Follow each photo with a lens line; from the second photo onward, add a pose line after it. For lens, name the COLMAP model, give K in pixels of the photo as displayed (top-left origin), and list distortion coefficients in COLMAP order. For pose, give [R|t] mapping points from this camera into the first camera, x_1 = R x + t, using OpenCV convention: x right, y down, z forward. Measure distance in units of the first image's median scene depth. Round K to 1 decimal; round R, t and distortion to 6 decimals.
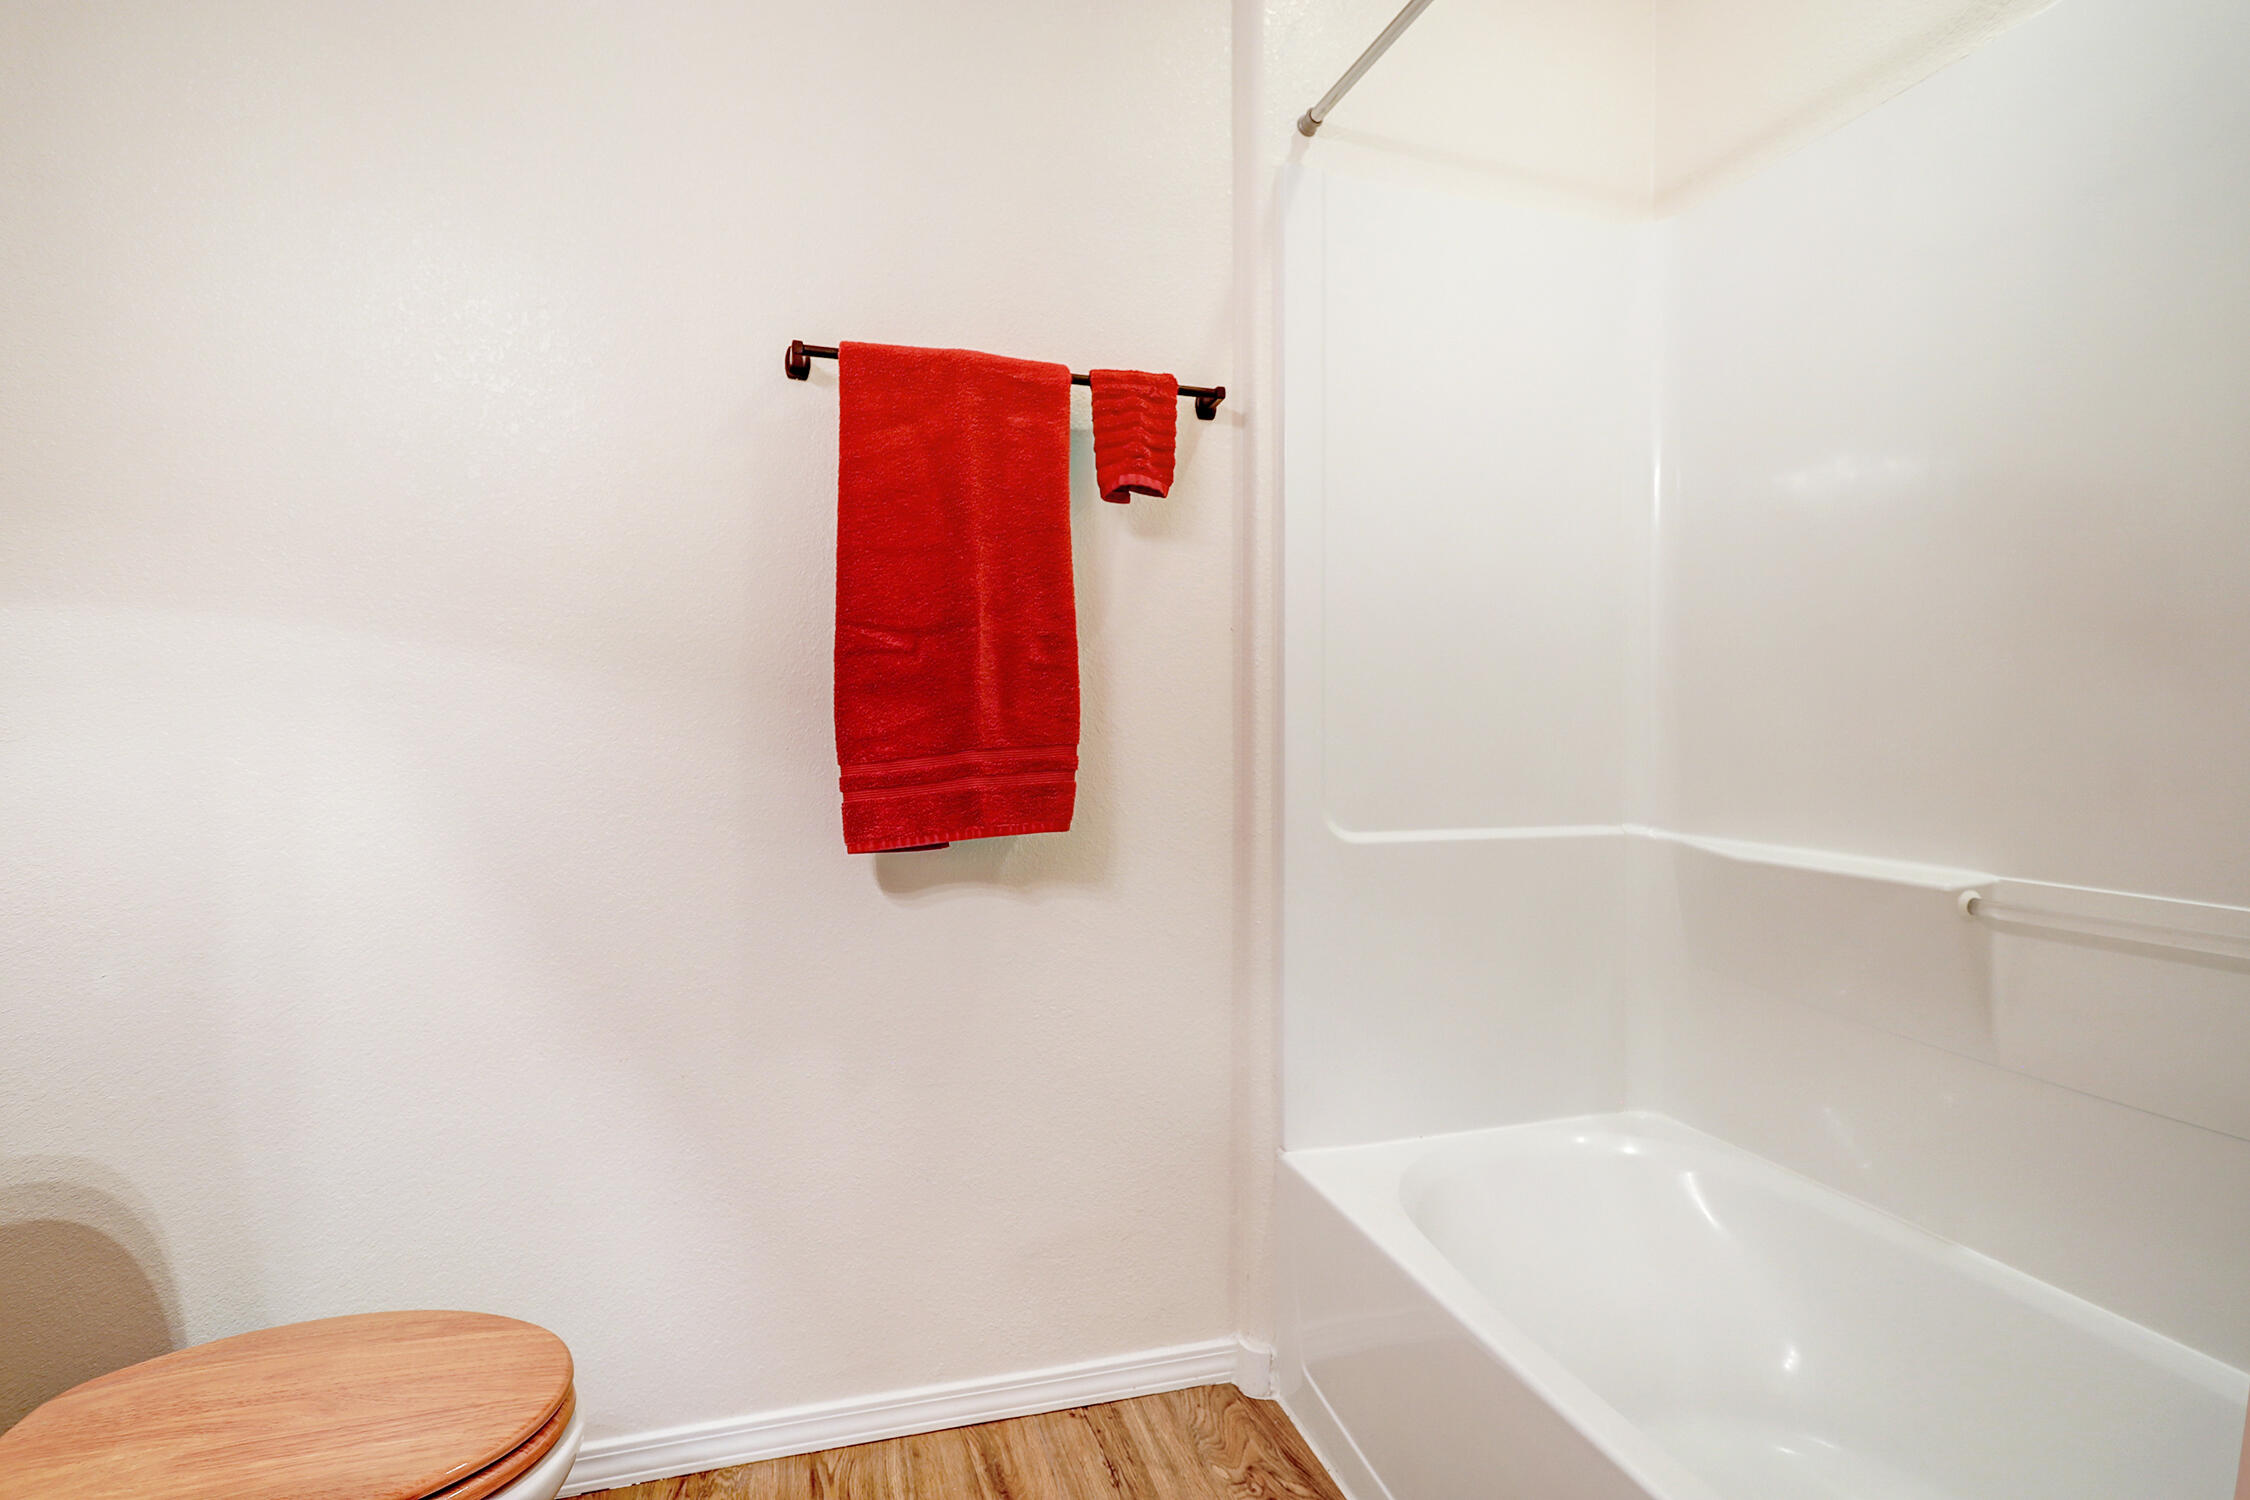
lens RADIAL K [[1061.9, 0, 1126.7], [0, 1061.9, 720.6], [0, 0, 1]] dist [-0.009594, 0.000590]
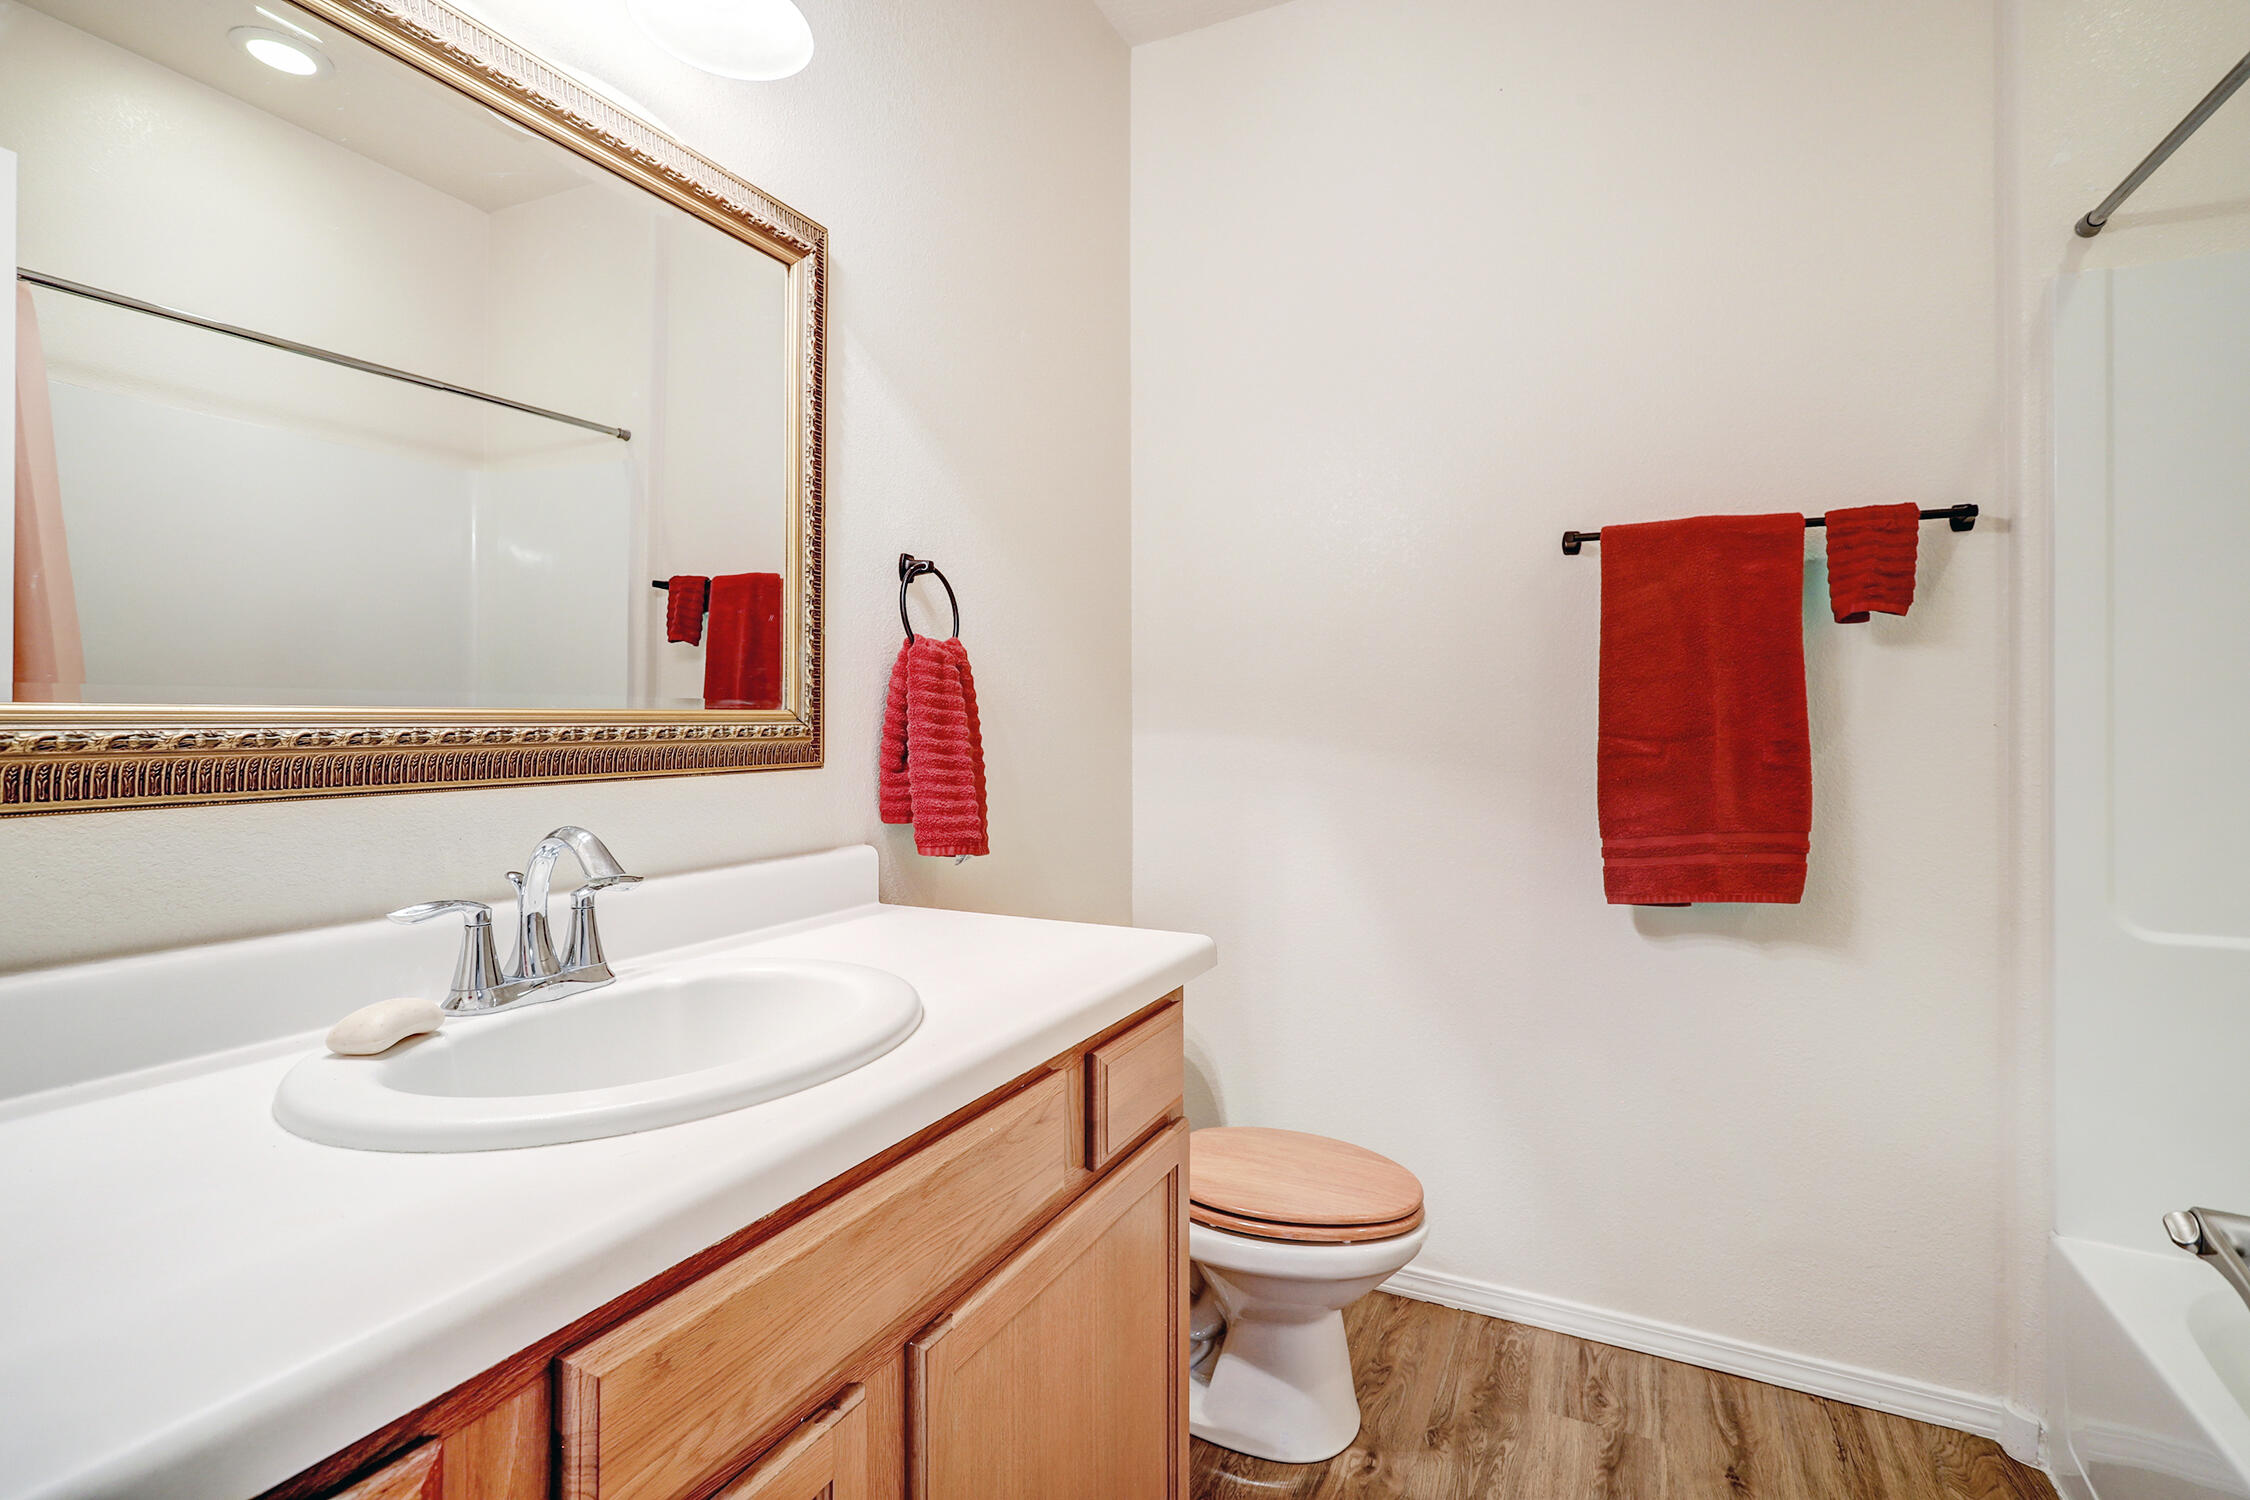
lens RADIAL K [[1084.5, 0, 1146.7], [0, 1084.5, 723.4], [0, 0, 1]] dist [-0.000470, 0.001345]
pose [[0.751376, -0.000132, -0.659874, 0.200832], [0.001777, 0.999997, 0.001824, -0.104006], [0.659872, -0.002543, 0.751374, -0.415808]]
